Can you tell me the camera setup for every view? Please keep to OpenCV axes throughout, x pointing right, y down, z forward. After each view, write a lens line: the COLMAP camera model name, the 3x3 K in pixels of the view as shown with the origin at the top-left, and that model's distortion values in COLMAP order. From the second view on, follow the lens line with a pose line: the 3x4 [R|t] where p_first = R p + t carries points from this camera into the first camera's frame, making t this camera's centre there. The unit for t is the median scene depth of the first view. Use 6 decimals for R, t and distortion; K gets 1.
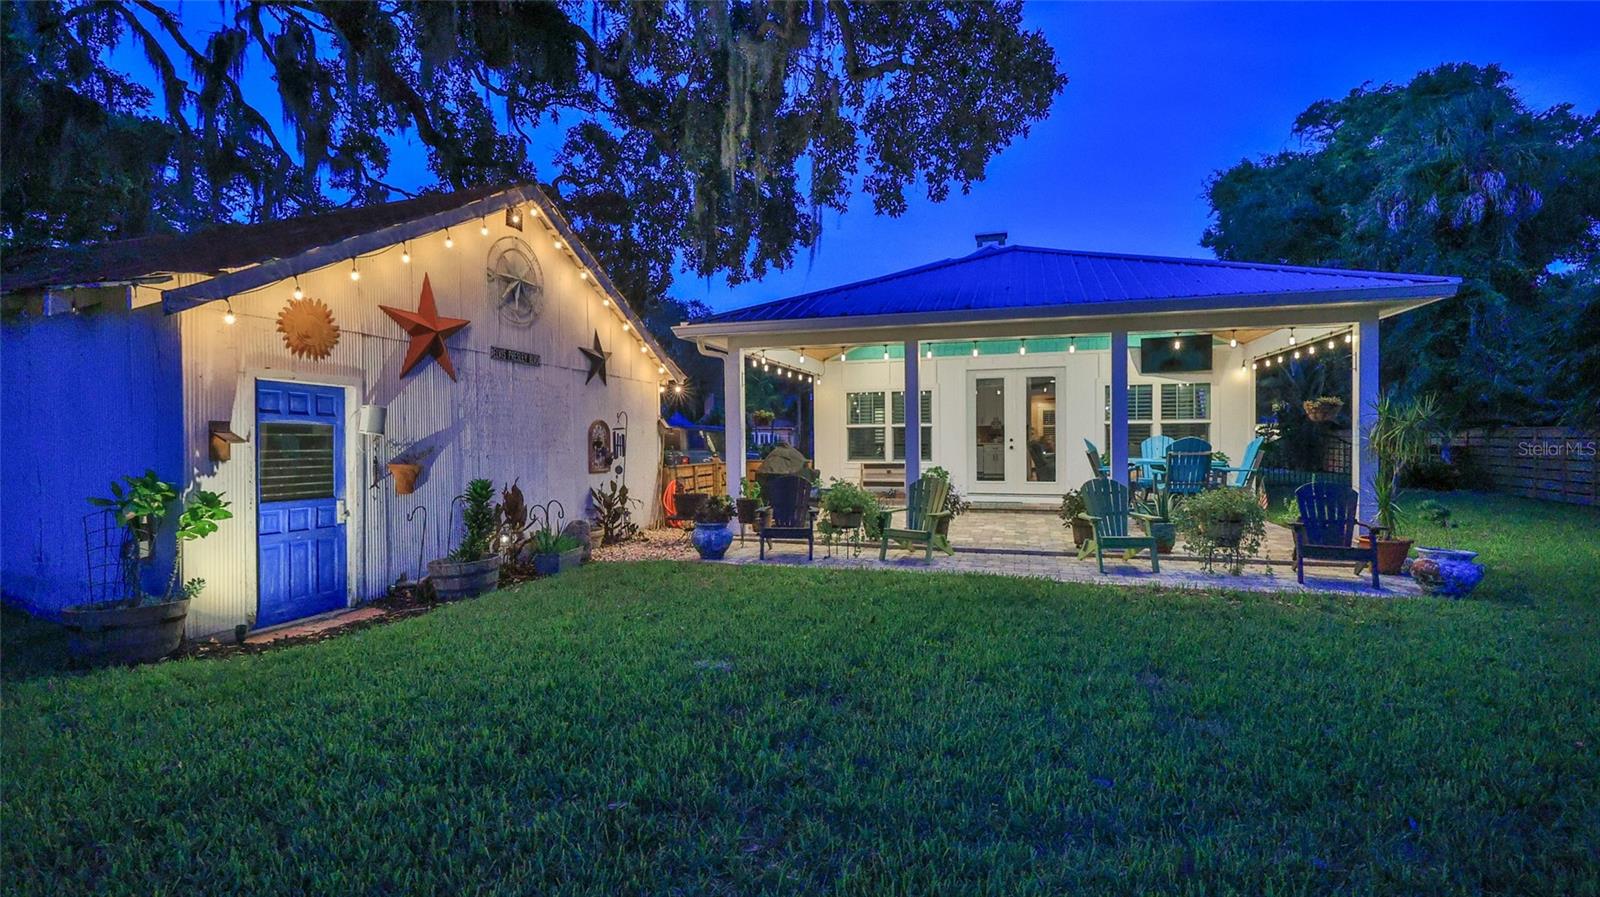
lens RADIAL K [[723.2, 0, 801.6], [0, 723.2, 446.2], [0, 0, 1]] dist [0.001661, 0.000371]
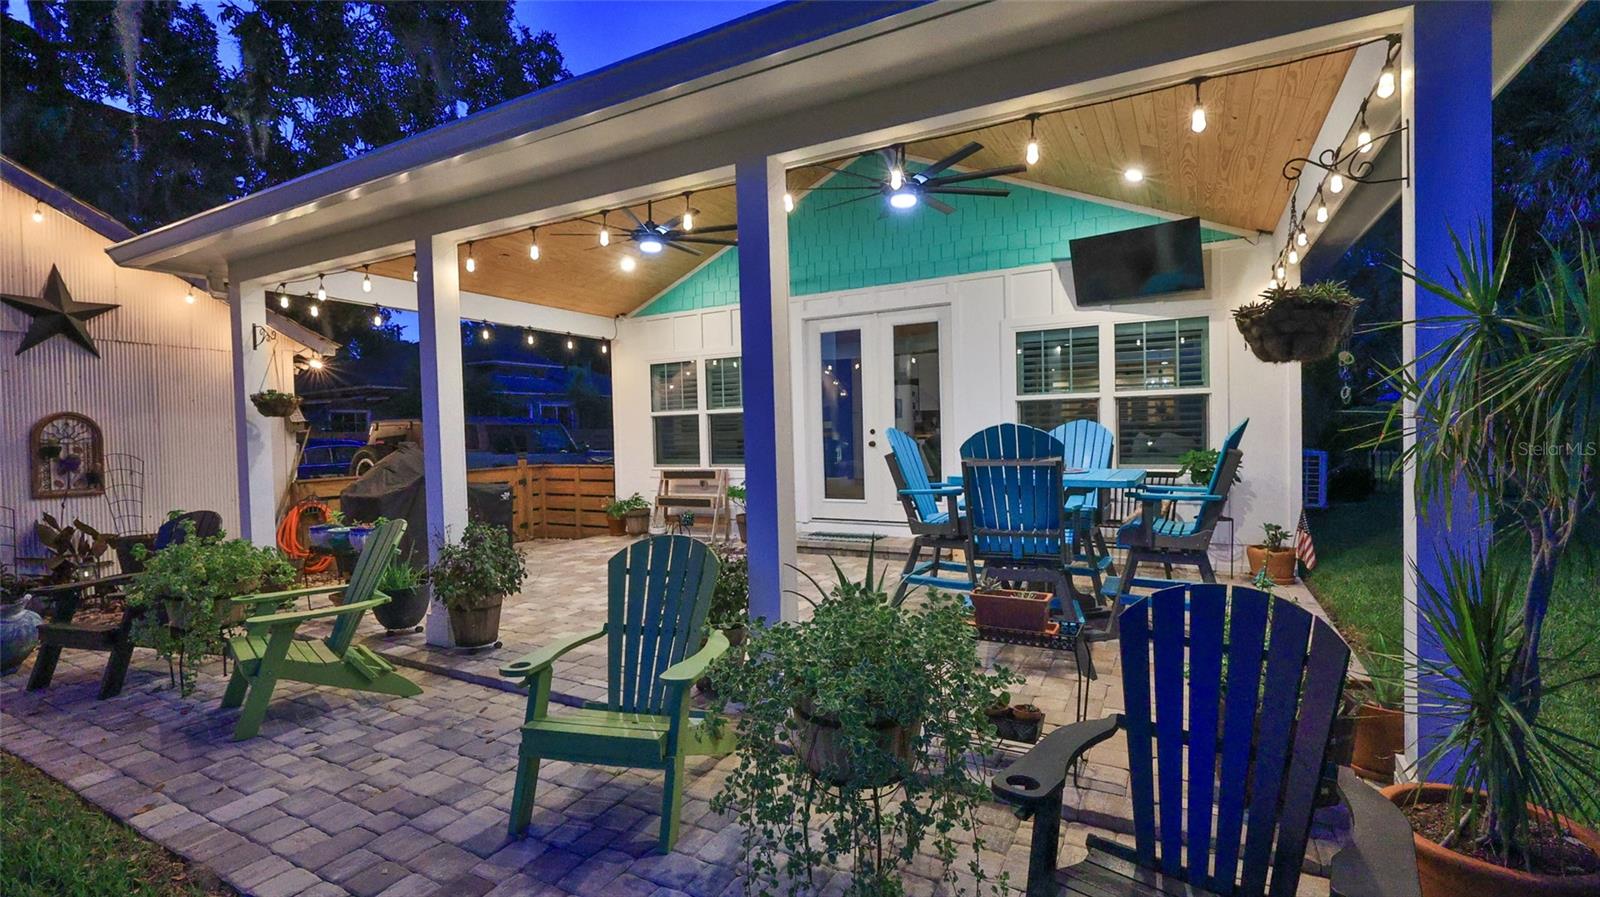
lens RADIAL K [[723.2, 0, 794.8], [0, 723.2, 446.0], [0, 0, 1]] dist [0.001661, 0.000371]
pose [[0.979778, -0.015036, -0.199524, 0.350527], [0.016385, 0.999853, 0.005110, 0.000015], [0.199418, -0.008275, 0.979880, 0.395328]]
